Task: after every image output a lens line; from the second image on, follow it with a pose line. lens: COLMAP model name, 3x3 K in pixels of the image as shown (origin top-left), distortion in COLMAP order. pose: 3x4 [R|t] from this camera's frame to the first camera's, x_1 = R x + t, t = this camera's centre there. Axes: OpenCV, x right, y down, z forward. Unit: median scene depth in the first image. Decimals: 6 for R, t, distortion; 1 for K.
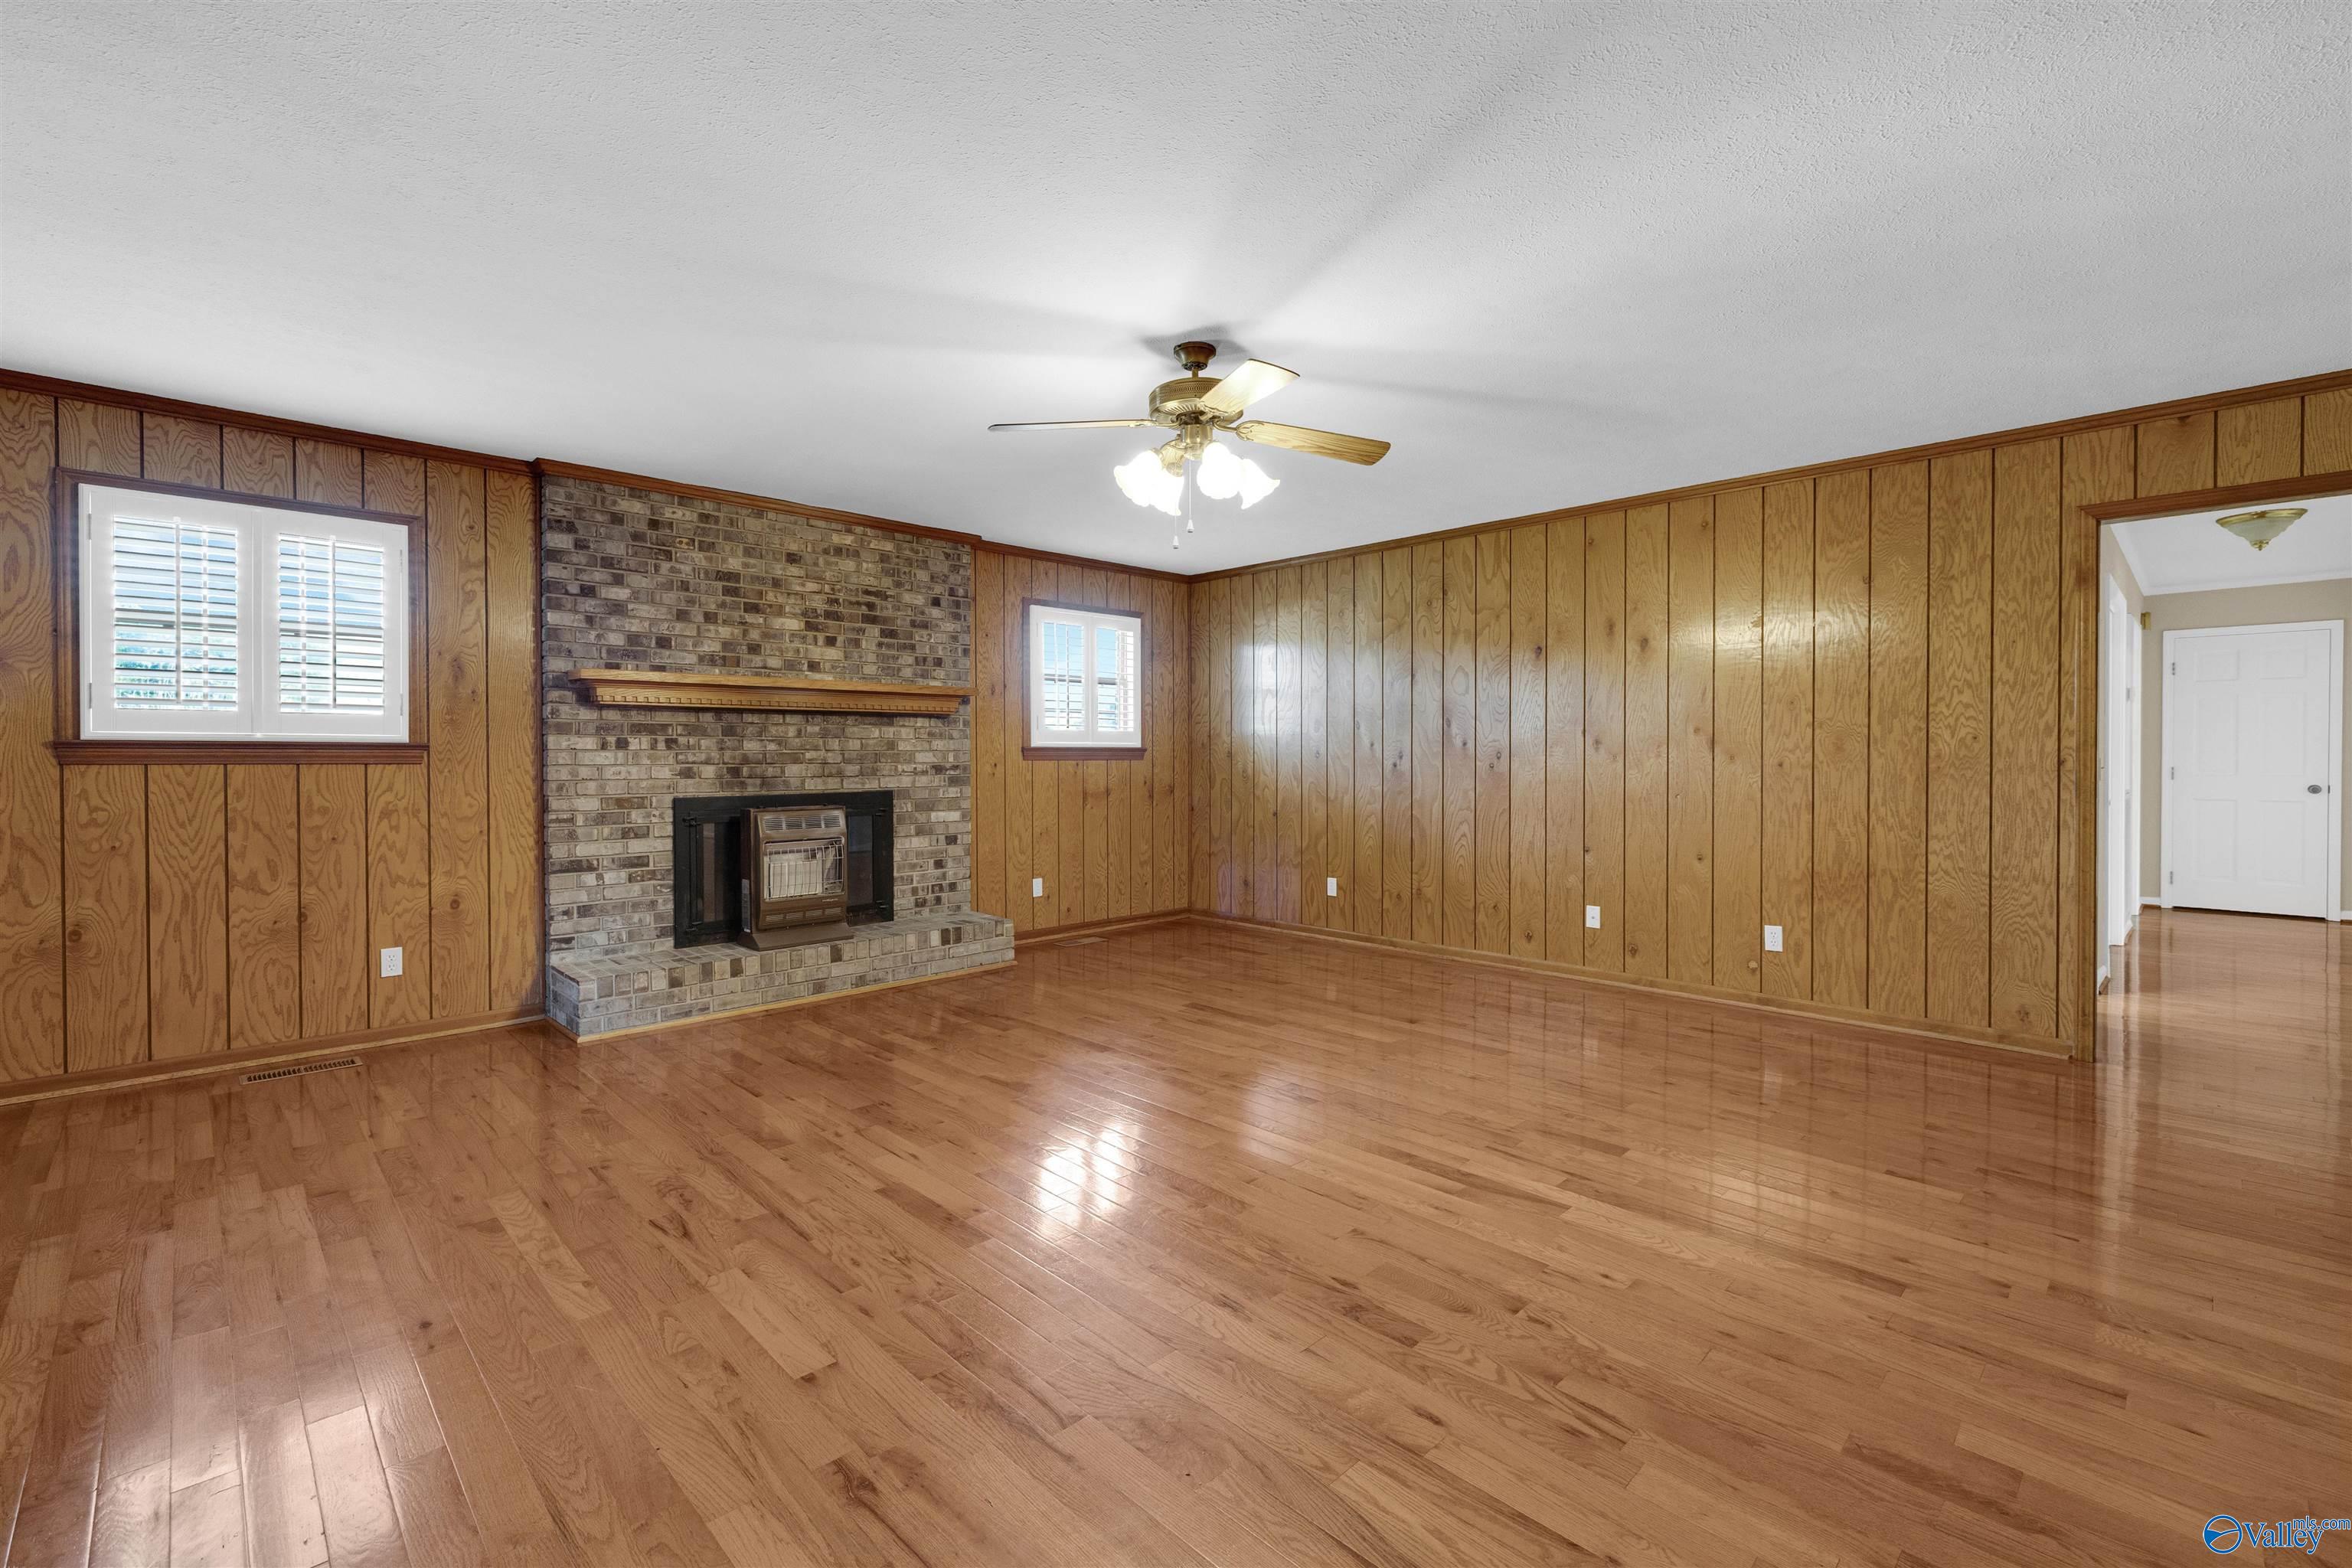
lens RADIAL K [[1000.7, 0, 1166.5], [0, 1000.7, 765.6], [0, 0, 1]] dist [0.000545, -0.000393]
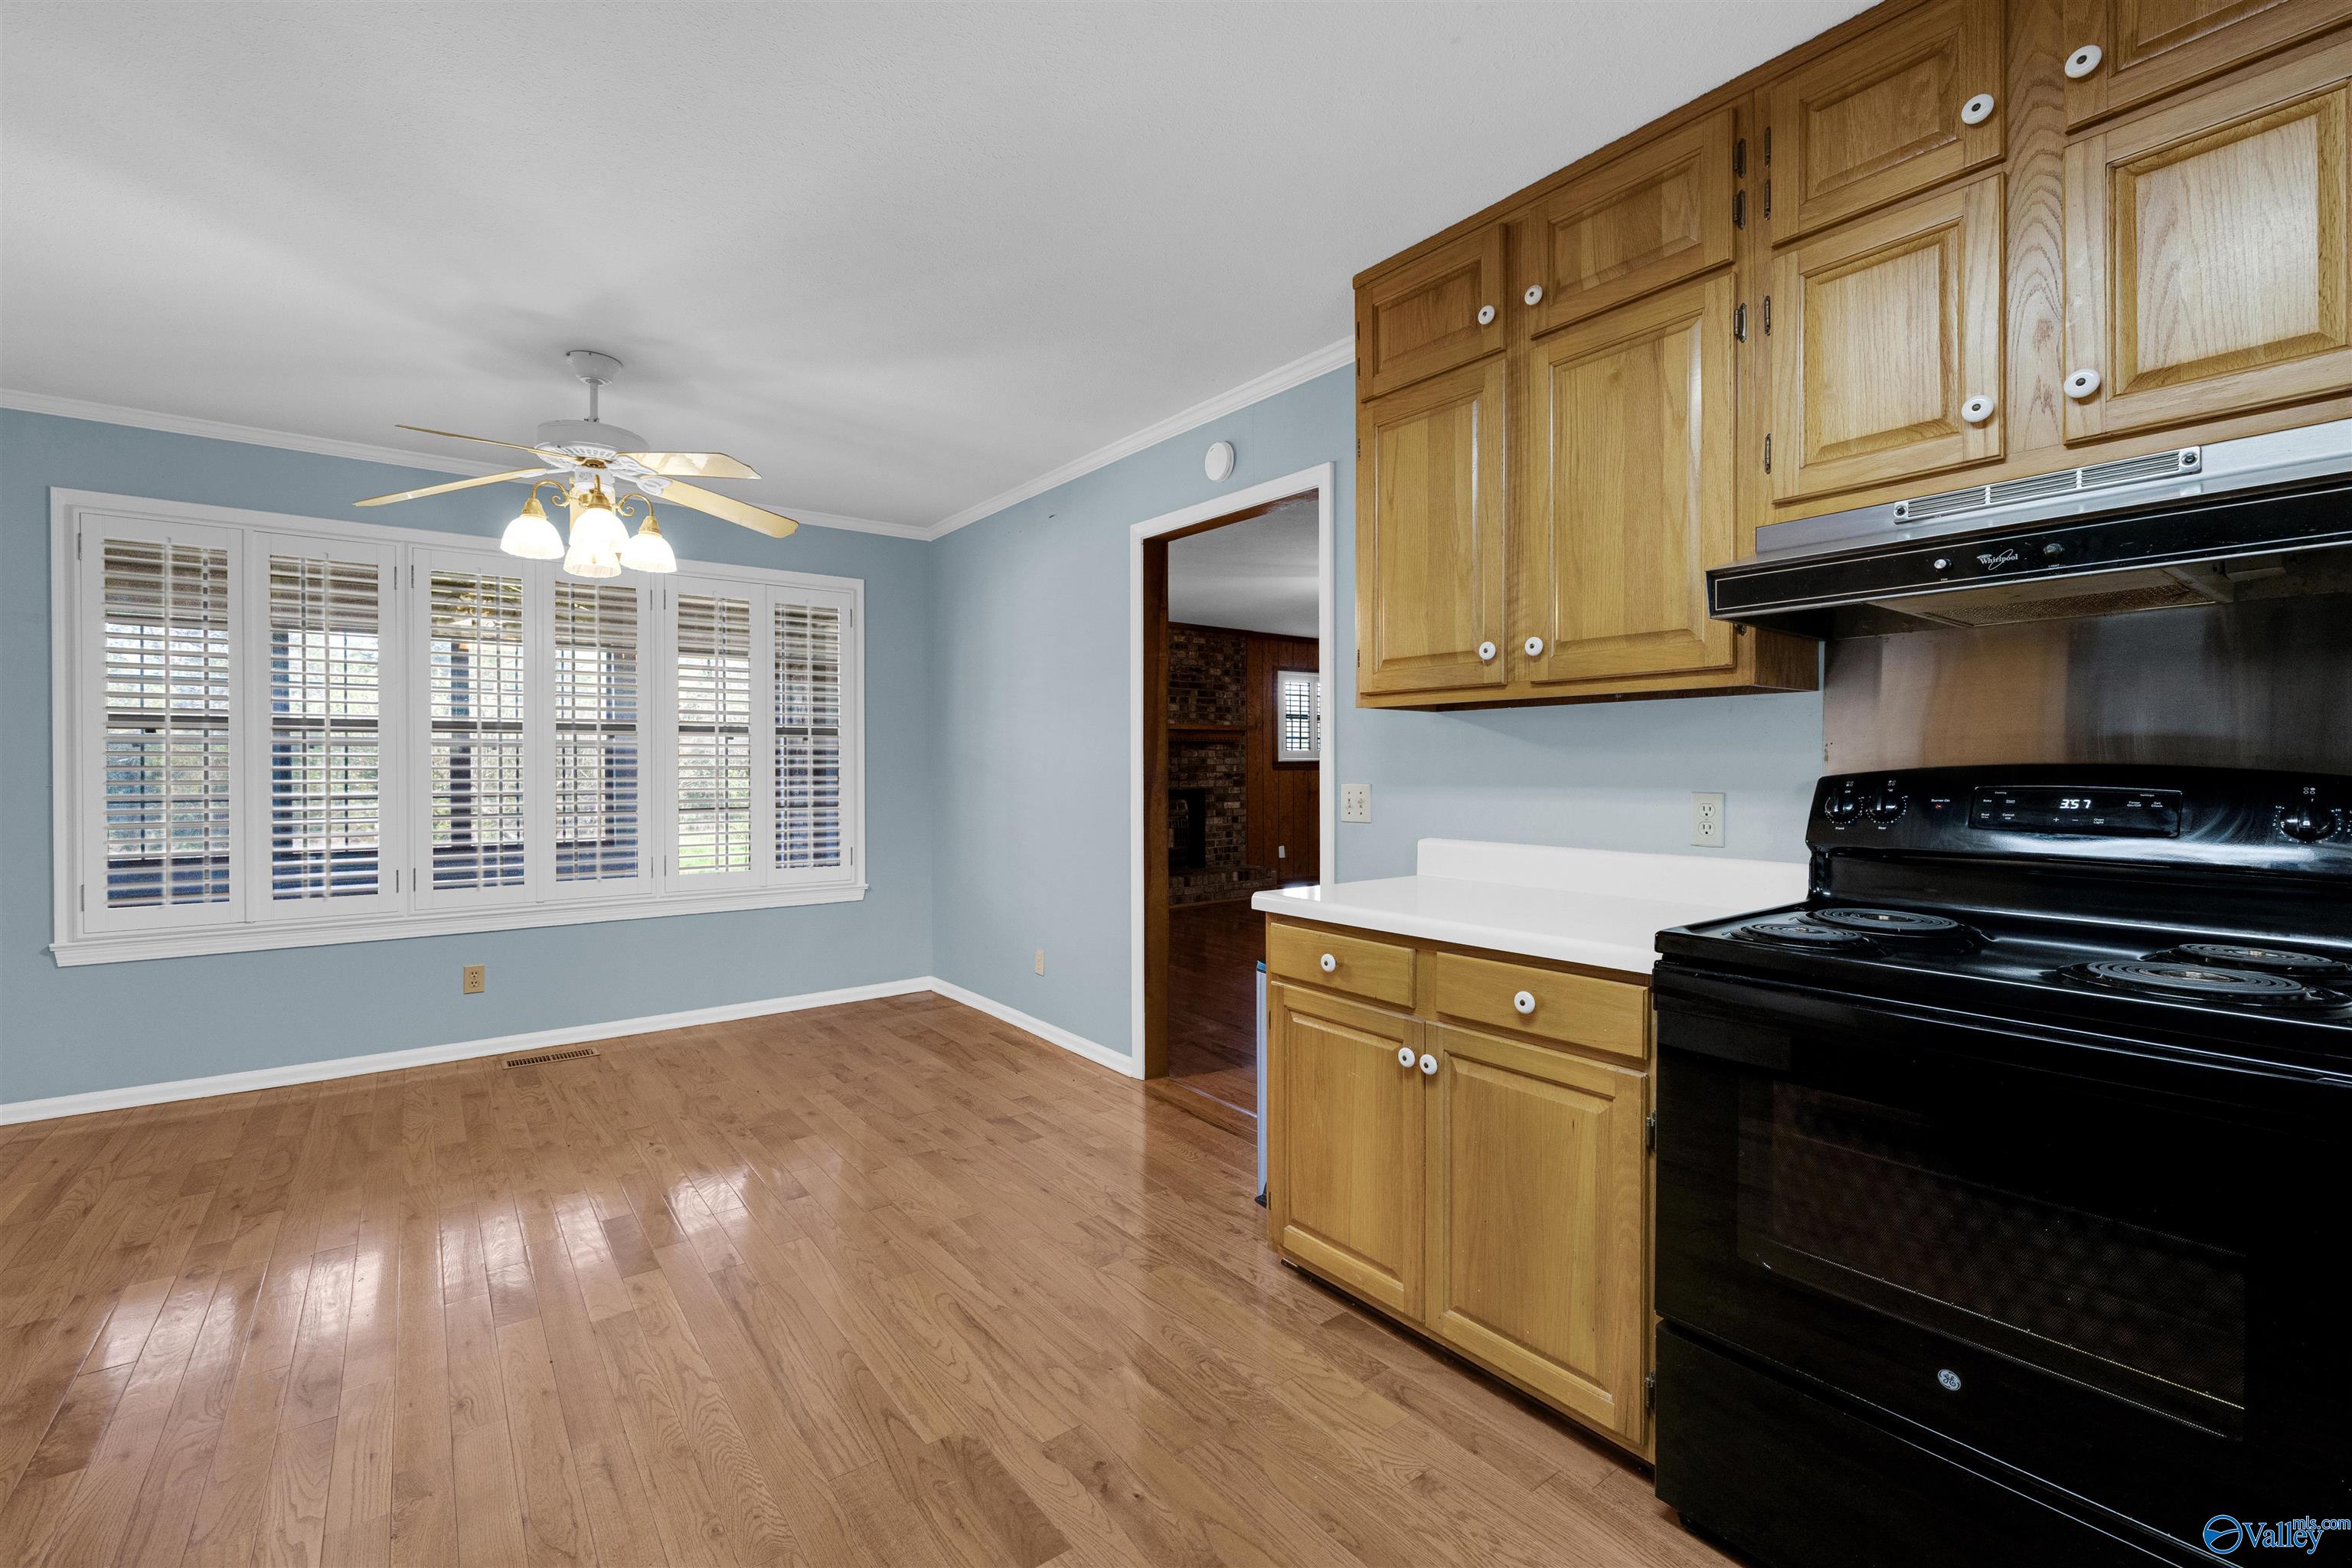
lens RADIAL K [[1000.7, 0, 1168.9], [0, 1000.7, 778.3], [0, 0, 1]] dist [0.000545, -0.000393]
pose [[0.992942, 0.002797, -0.118571, -0.131966], [-0.002112, 0.999980, 0.005900, -0.001687], [0.118585, -0.005608, 0.992928, -0.625434]]
